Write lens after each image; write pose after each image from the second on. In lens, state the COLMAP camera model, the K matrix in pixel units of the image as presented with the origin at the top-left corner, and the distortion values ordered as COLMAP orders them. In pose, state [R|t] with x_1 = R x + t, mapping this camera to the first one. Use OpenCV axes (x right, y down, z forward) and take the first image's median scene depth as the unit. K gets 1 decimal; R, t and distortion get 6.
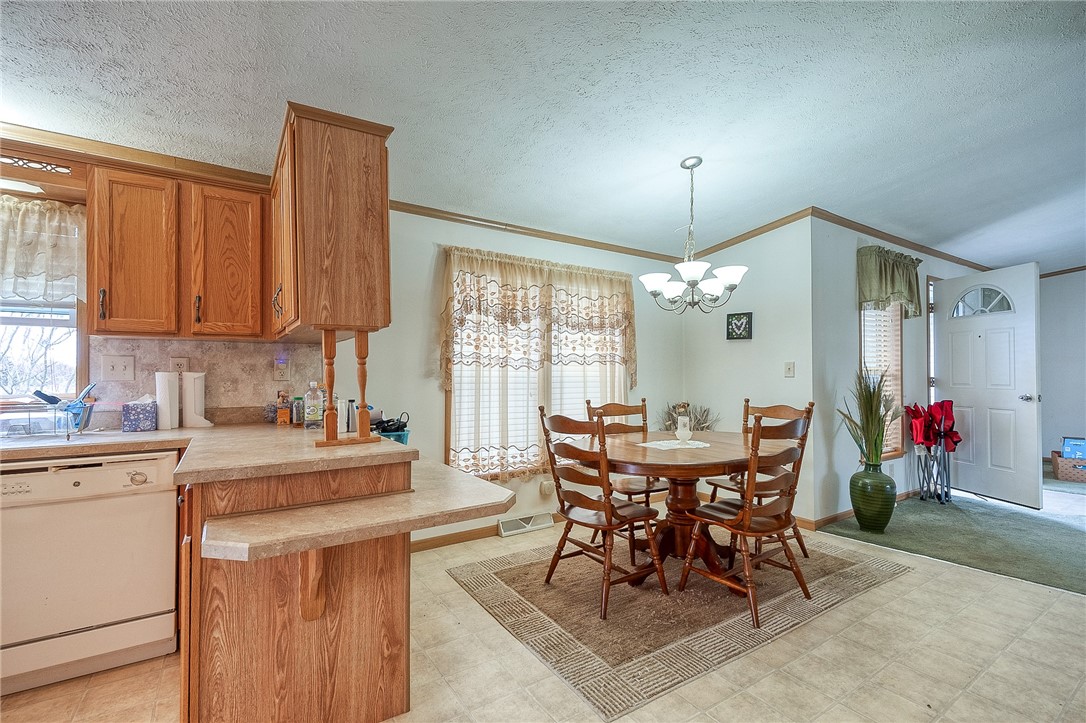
lens RADIAL K [[492.6, 0, 545.6], [0, 492.6, 364.5], [0, 0, 1]] dist [-0.000553, -0.000005]
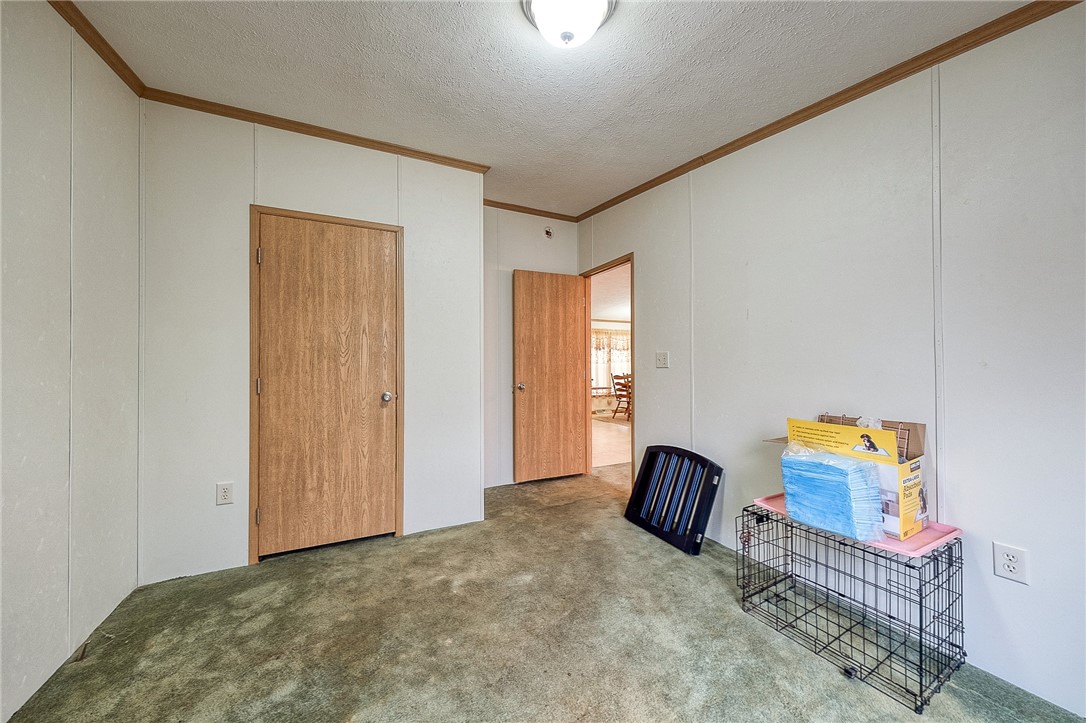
lens RADIAL K [[376.4, 0, 547.3], [0, 376.4, 361.1], [0, 0, 1]] dist [0.007108, -0.003344]
pose [[0.994941, -0.007620, -0.100175, -0.163445], [0.007635, 0.999971, -0.000232, -0.010313], [0.100174, -0.000534, 0.994970, -1.540181]]
